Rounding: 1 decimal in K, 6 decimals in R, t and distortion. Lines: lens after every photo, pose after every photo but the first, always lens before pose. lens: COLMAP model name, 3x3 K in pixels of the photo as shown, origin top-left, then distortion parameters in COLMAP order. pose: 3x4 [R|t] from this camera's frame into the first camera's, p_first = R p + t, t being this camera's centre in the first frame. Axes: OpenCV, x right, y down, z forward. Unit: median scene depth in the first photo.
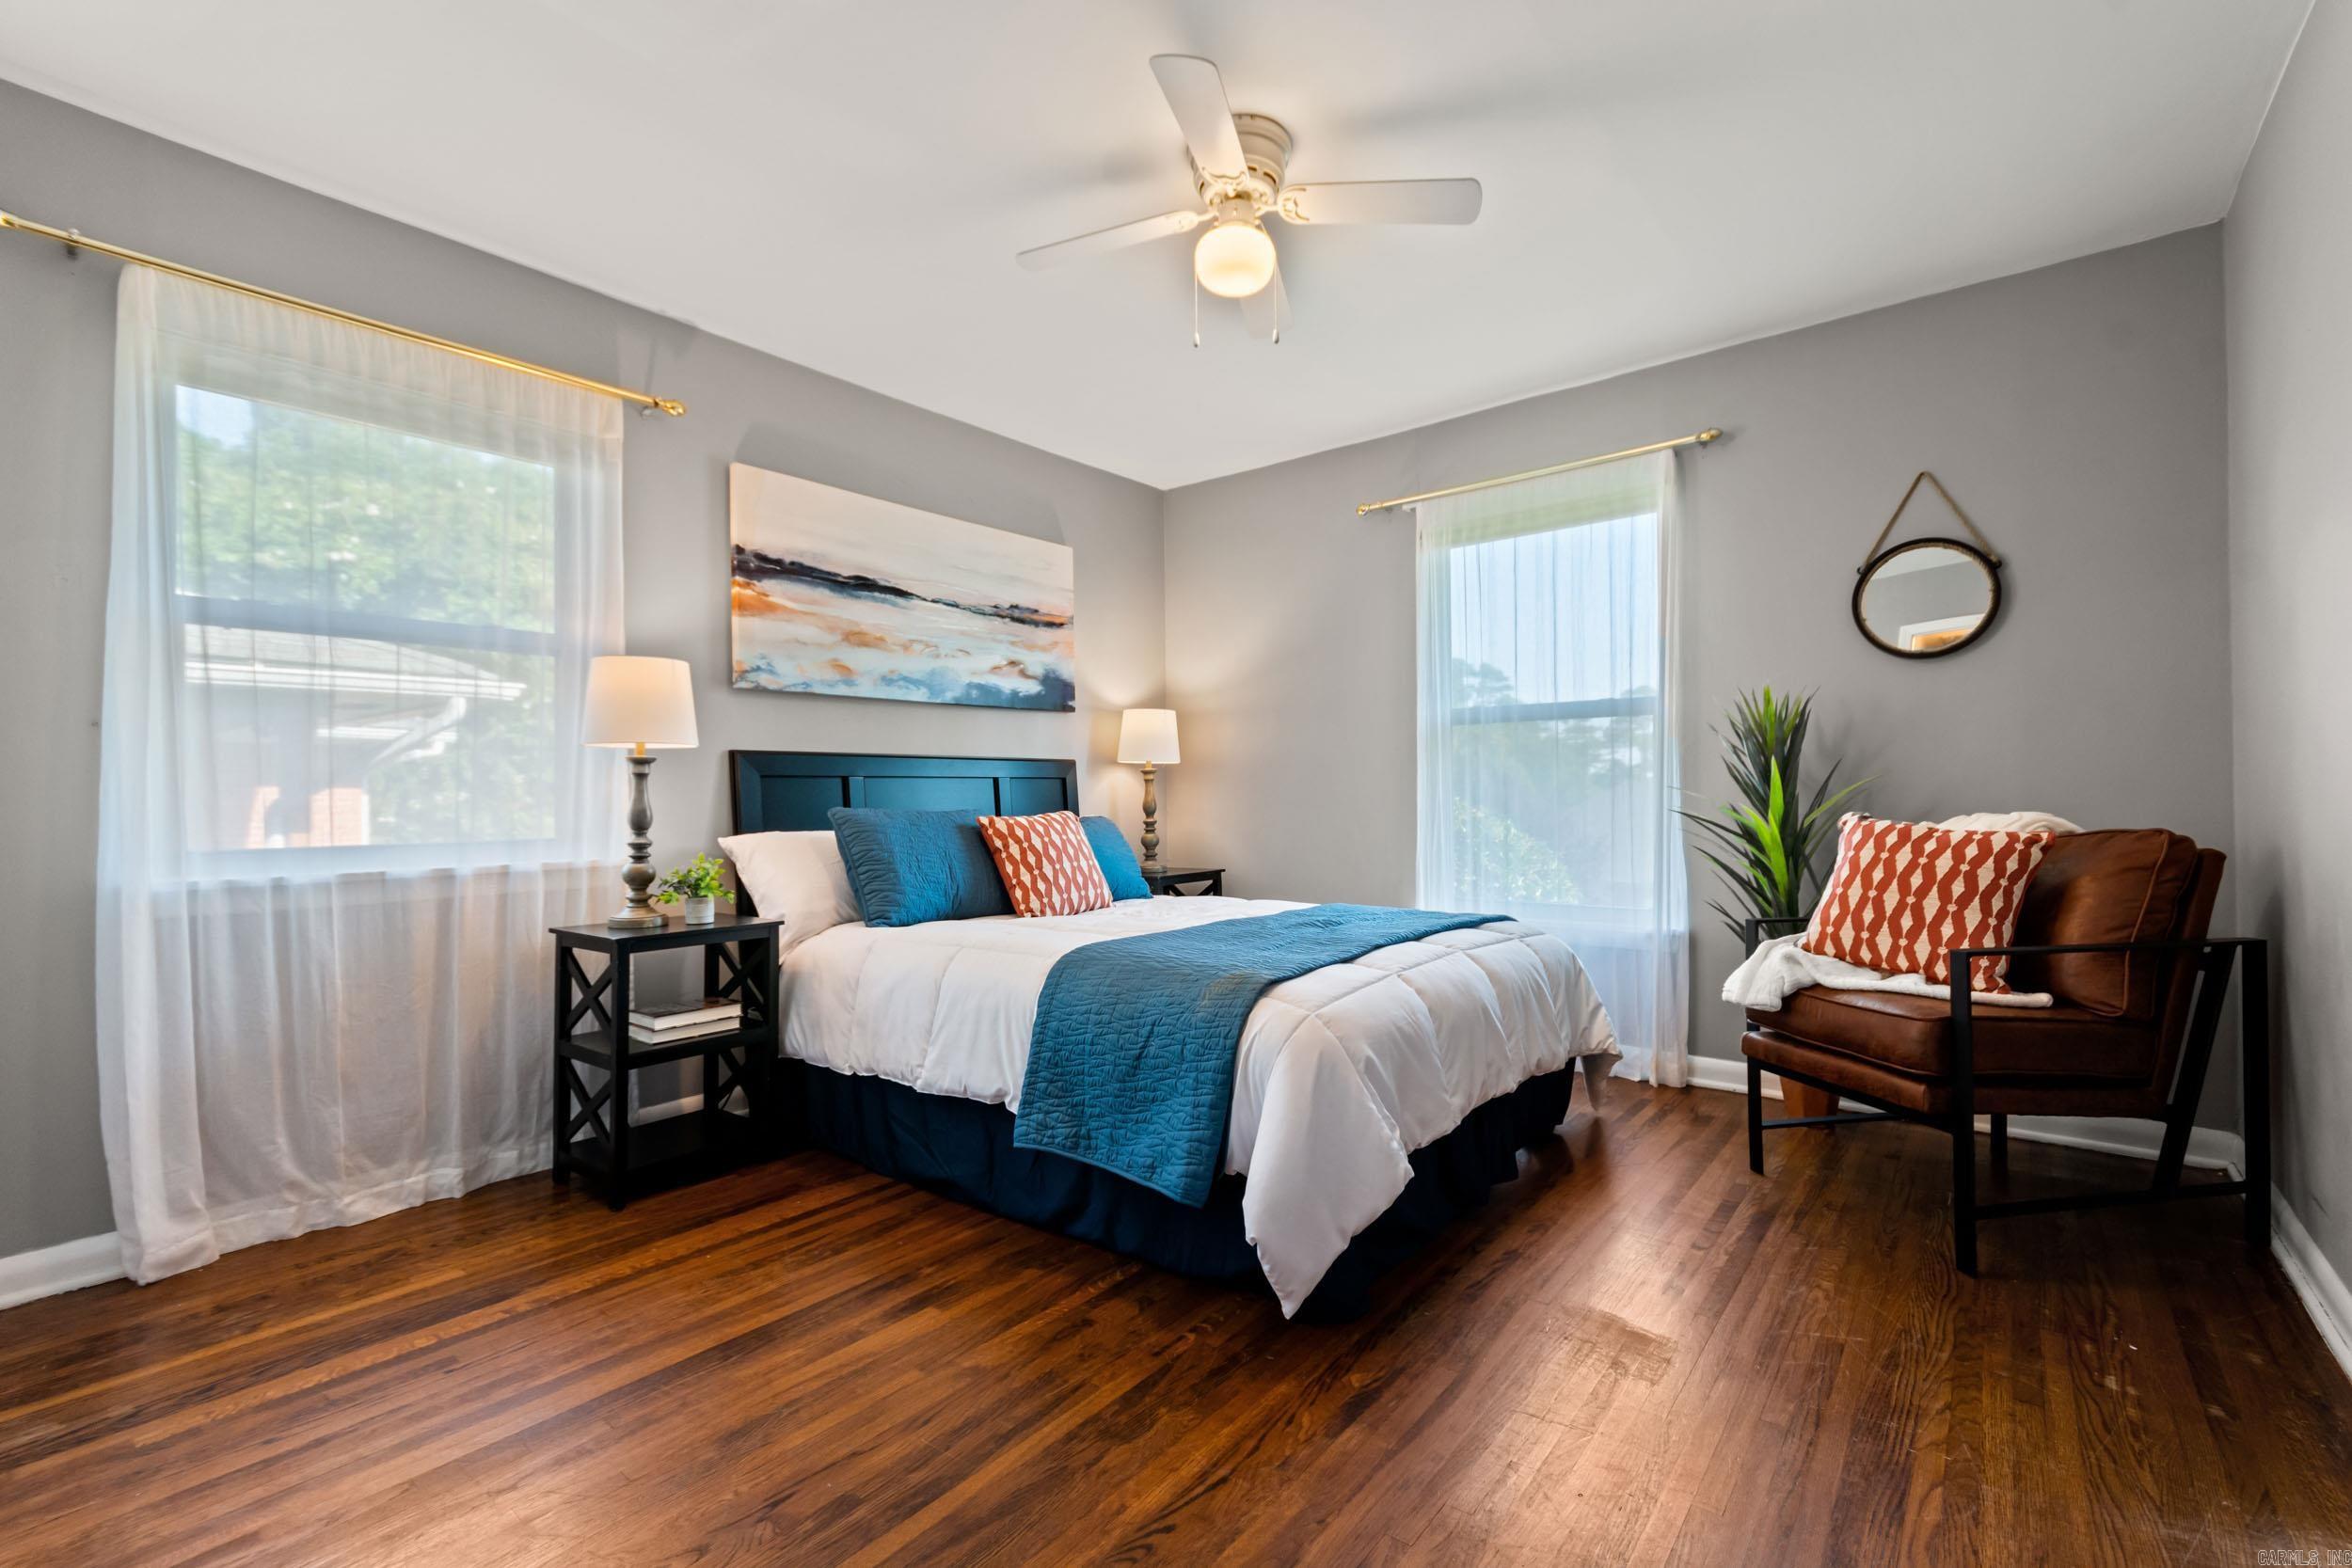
lens RADIAL K [[1029.6, 0, 1181.2], [0, 1029.6, 793.1], [0, 0, 1]] dist [0.005107, -0.000136]
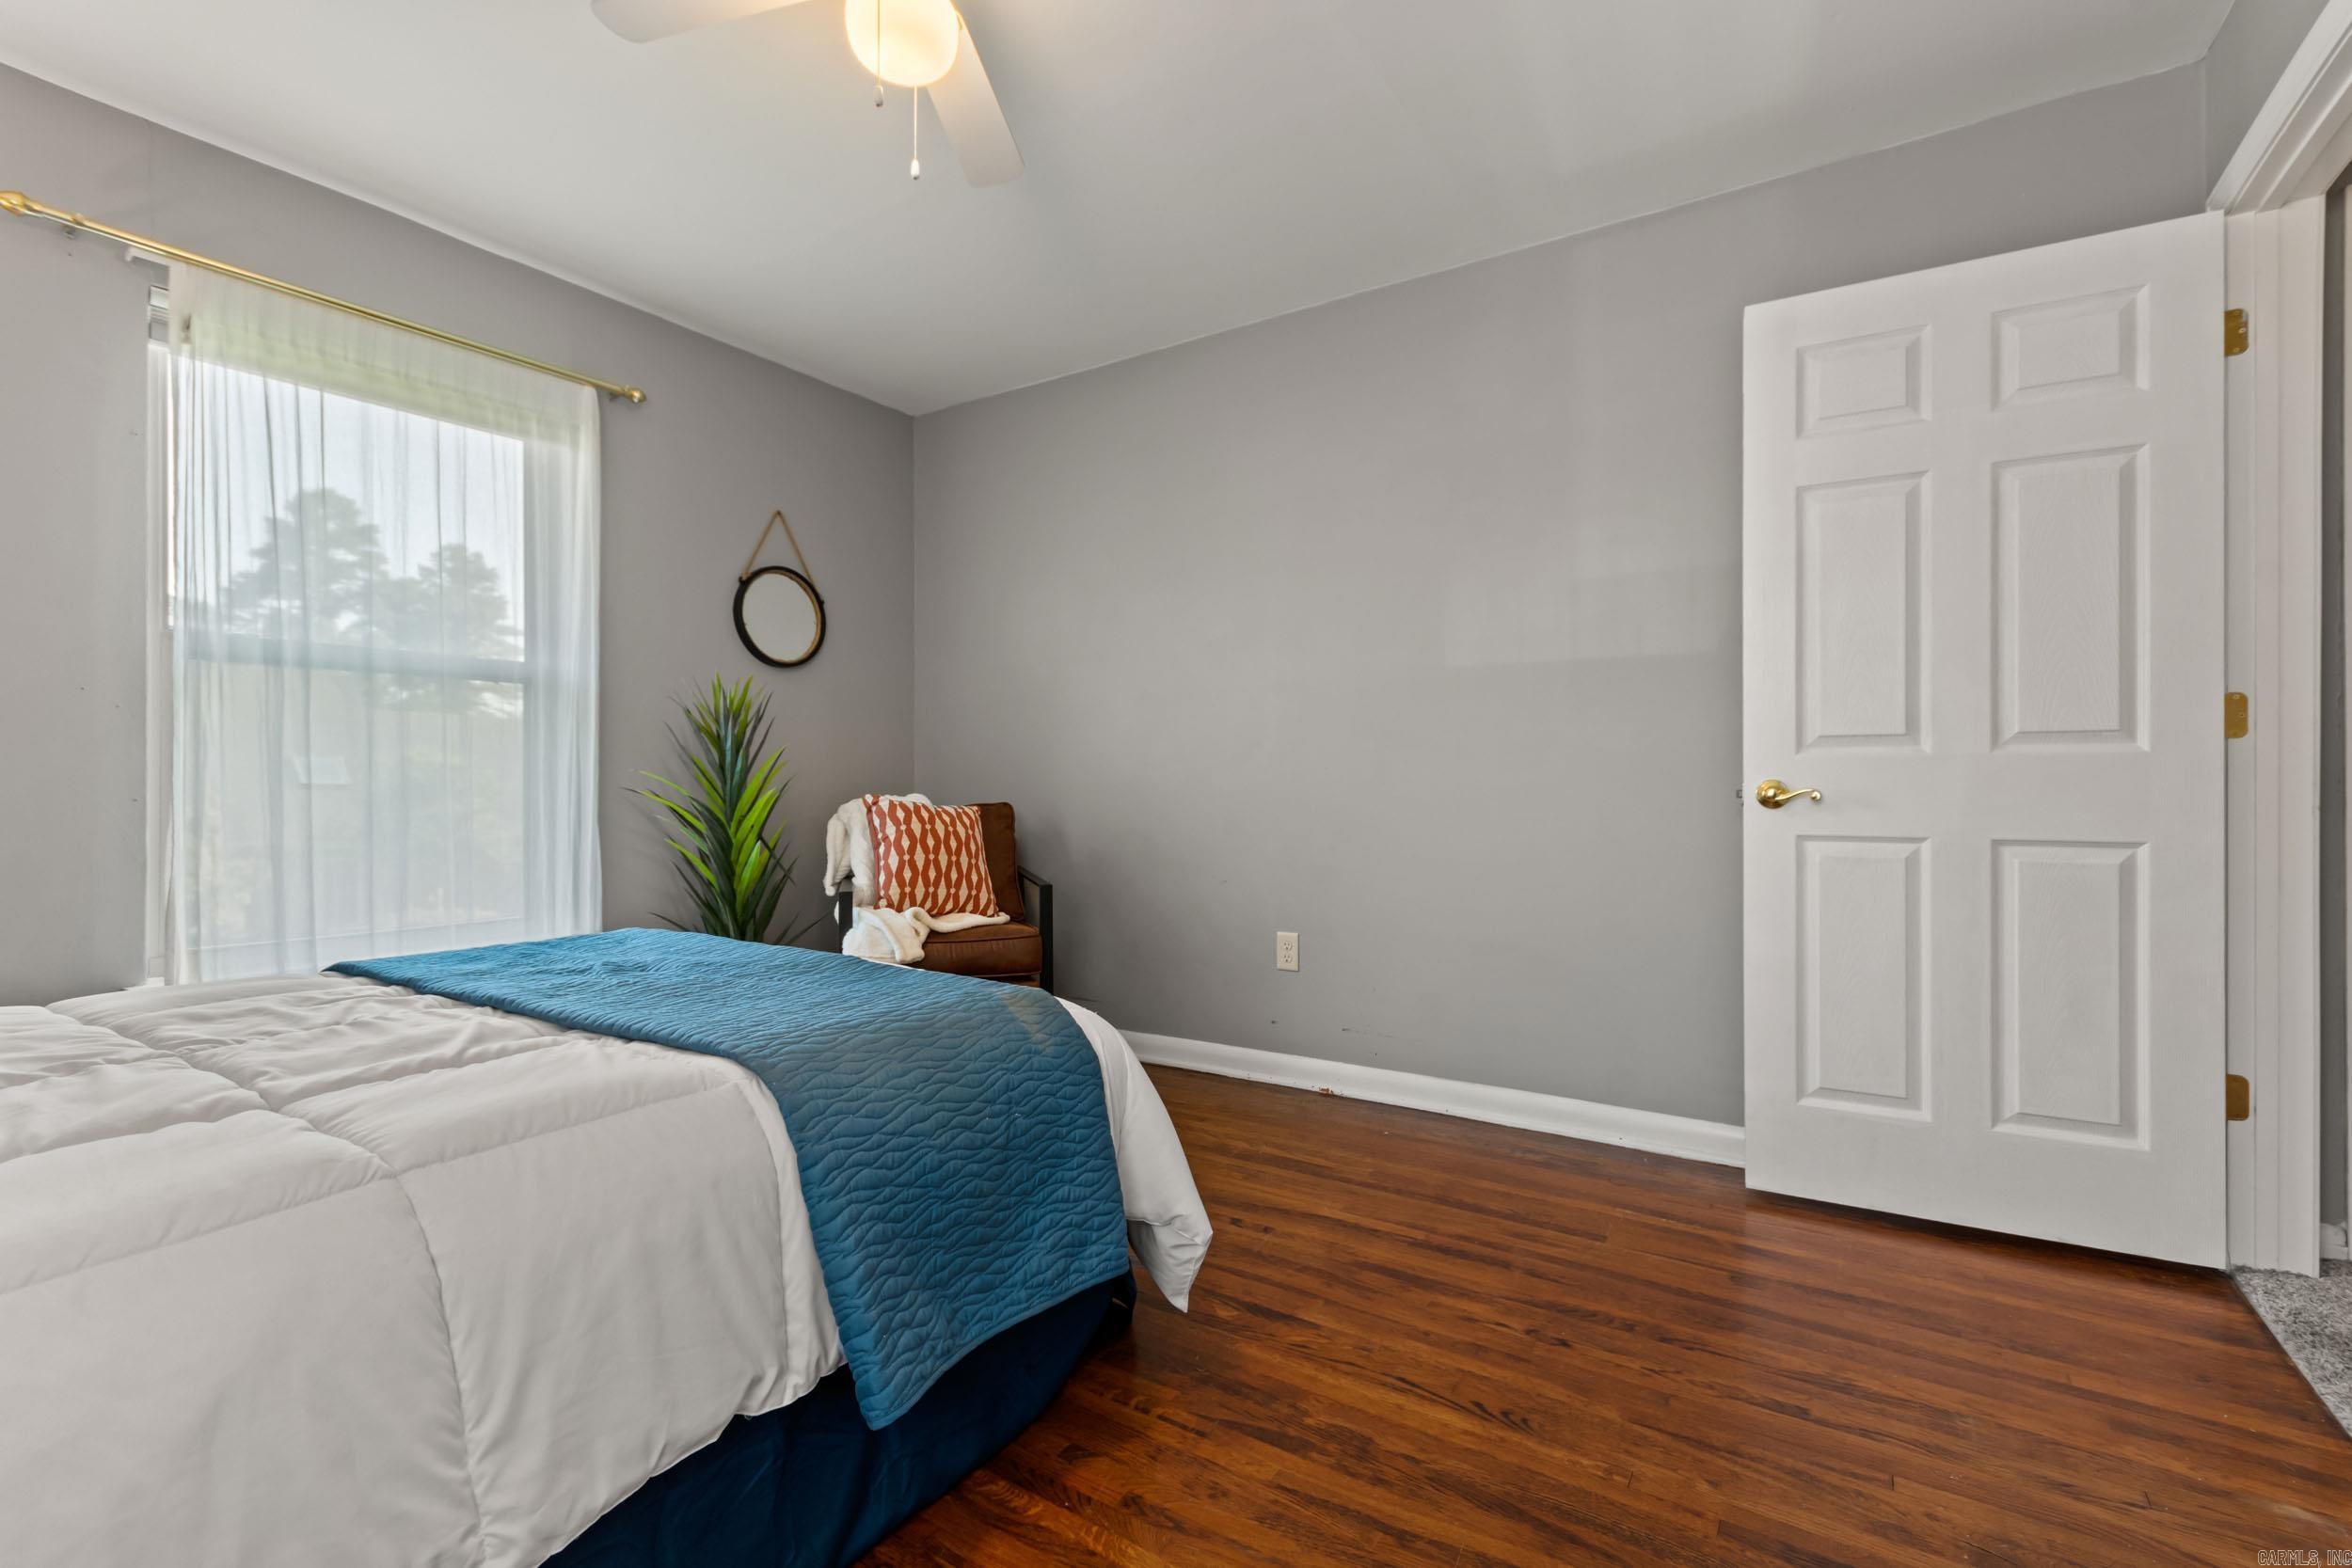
lens RADIAL K [[1029.6, 0, 1181.2], [0, 1029.6, 793.1], [0, 0, 1]] dist [0.005107, -0.000136]
pose [[-0.101211, -0.003721, 0.994858, -0.839587], [-0.002336, 0.999991, 0.003503, 0.016596], [-0.994862, -0.001970, -0.101219, 1.077152]]
